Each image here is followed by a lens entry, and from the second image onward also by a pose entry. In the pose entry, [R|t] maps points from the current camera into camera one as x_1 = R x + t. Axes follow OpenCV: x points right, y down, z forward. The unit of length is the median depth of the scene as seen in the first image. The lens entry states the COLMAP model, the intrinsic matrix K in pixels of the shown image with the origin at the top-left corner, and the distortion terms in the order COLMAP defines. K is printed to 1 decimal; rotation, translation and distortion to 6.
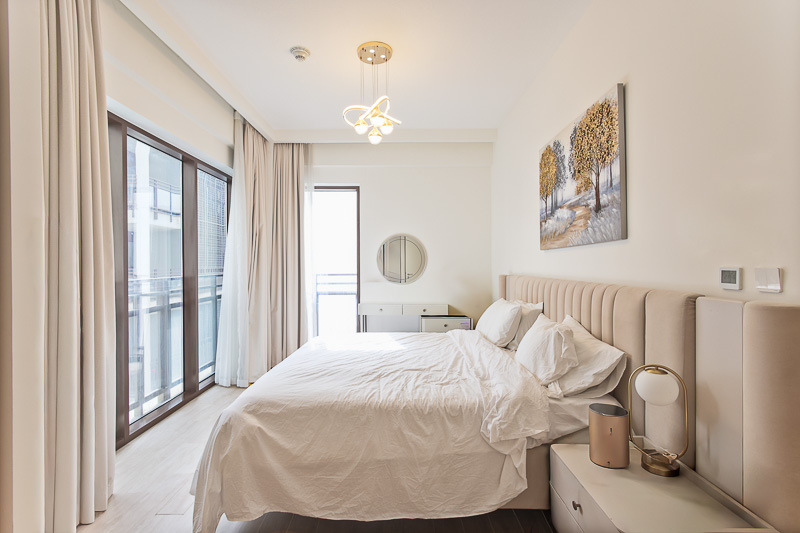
lens RADIAL K [[366.5, 0, 400.0], [0, 366.5, 266.5], [0, 0, 1]] dist [0.002292, 0.000330]
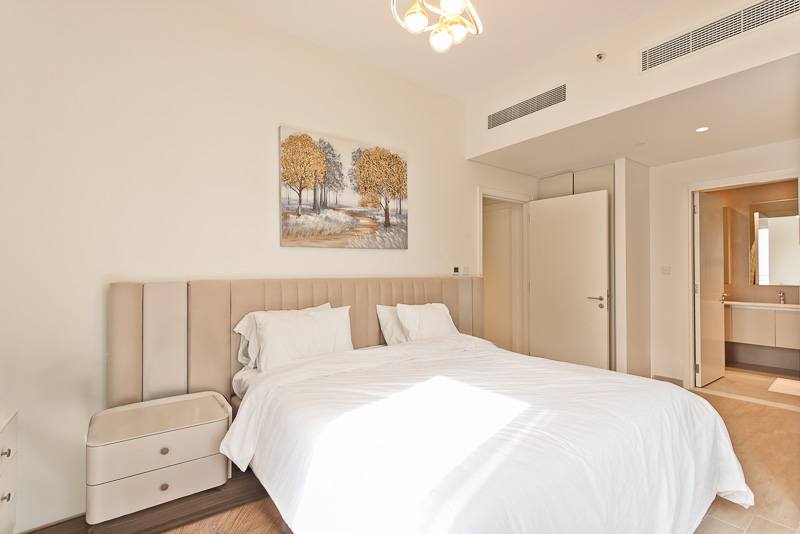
lens RADIAL K [[366.5, 0, 400.0], [0, 366.5, 267.0], [0, 0, 1]] dist [0.002292, 0.000330]
pose [[-0.586198, 0.007683, 0.810131, -0.647963], [0.005596, 0.999970, -0.005435, 0.013274], [-0.810148, 0.001348, -0.586223, 1.822590]]
